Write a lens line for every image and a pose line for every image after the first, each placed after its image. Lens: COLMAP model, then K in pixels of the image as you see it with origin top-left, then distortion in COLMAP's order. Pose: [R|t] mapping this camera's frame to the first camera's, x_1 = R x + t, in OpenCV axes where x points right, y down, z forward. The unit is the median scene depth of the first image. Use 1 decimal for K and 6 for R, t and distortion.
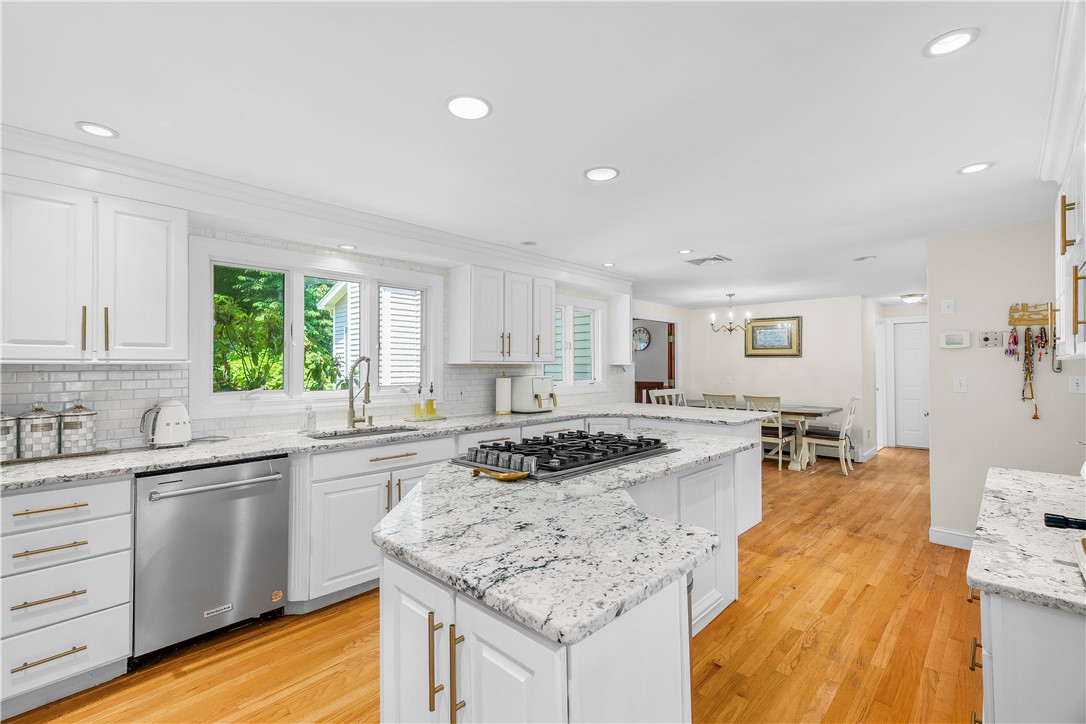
lens RADIAL K [[484.3, 0, 539.1], [0, 484.3, 363.1], [0, 0, 1]] dist [0.025456, -0.000117]
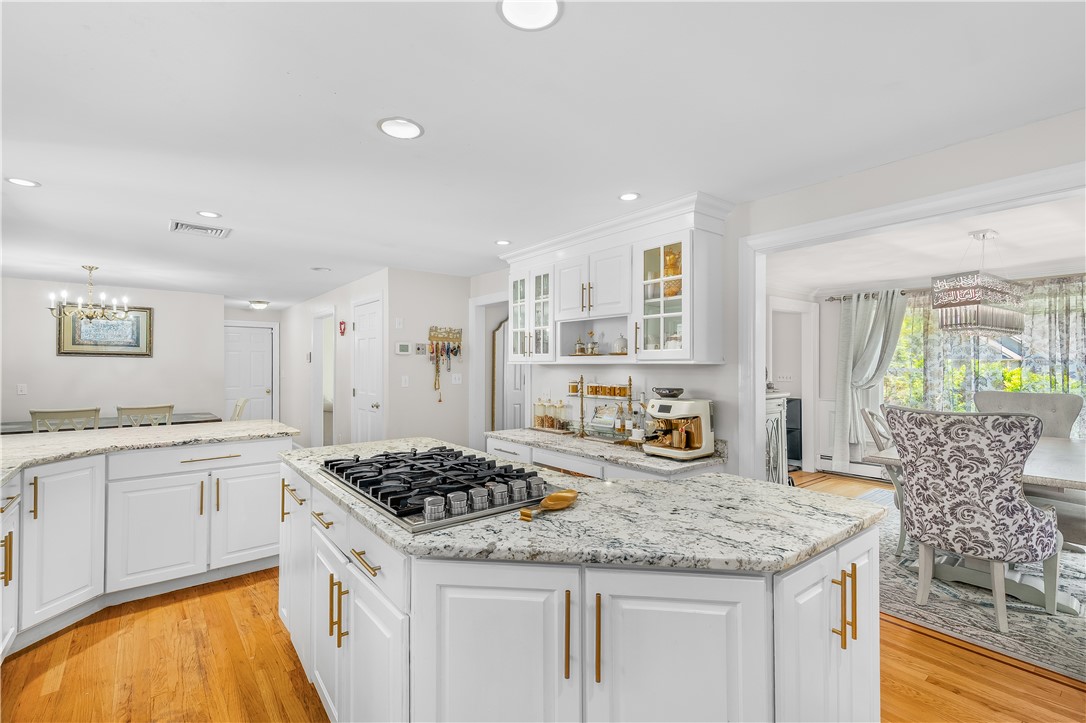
lens RADIAL K [[484.3, 0, 552.2], [0, 484.3, 362.7], [0, 0, 1]] dist [0.025456, -0.000117]
pose [[0.120561, 0.009343, 0.992662, -1.002492], [-0.005486, 0.999947, -0.008746, 0.003612], [-0.992691, -0.004391, 0.120605, 1.033375]]
